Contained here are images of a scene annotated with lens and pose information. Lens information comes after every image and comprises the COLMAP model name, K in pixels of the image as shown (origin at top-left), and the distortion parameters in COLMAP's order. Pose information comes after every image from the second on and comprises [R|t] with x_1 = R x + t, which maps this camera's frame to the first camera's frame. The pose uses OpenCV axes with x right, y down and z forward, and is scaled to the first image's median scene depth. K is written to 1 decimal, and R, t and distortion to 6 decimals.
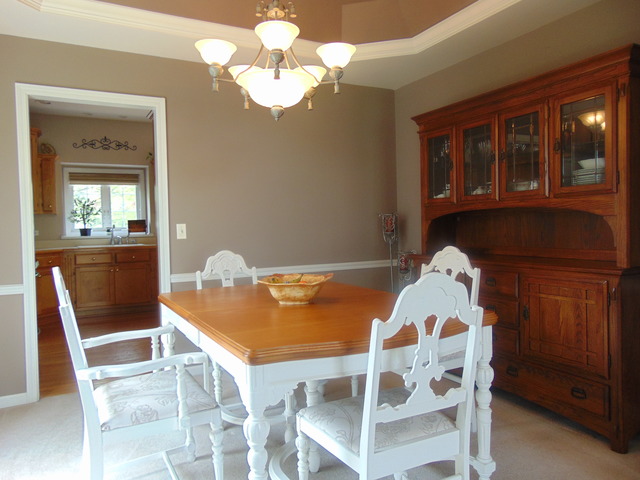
lens RADIAL K [[474.6, 0, 320.0], [0, 474.6, 240.0], [0, 0, 1]] dist [-0.001977, 0.002327]
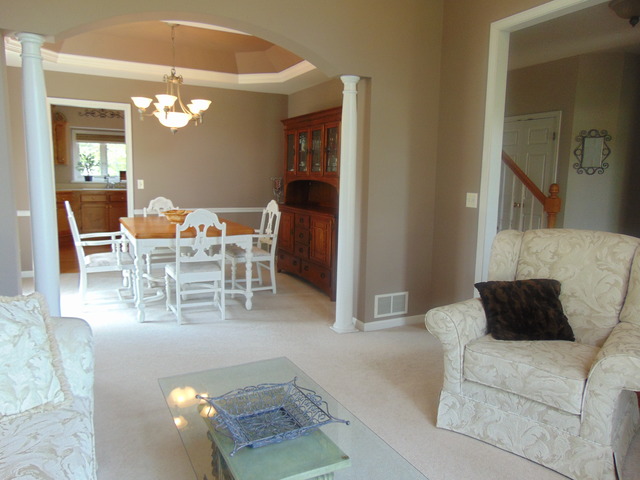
lens RADIAL K [[474.6, 0, 320.0], [0, 474.6, 240.0], [0, 0, 1]] dist [-0.001977, 0.002327]
pose [[0.998786, 0.046199, -0.017088, 0.355266], [-0.044106, 0.993243, 0.107345, -0.028654], [0.021932, -0.106461, 0.994075, -0.634309]]
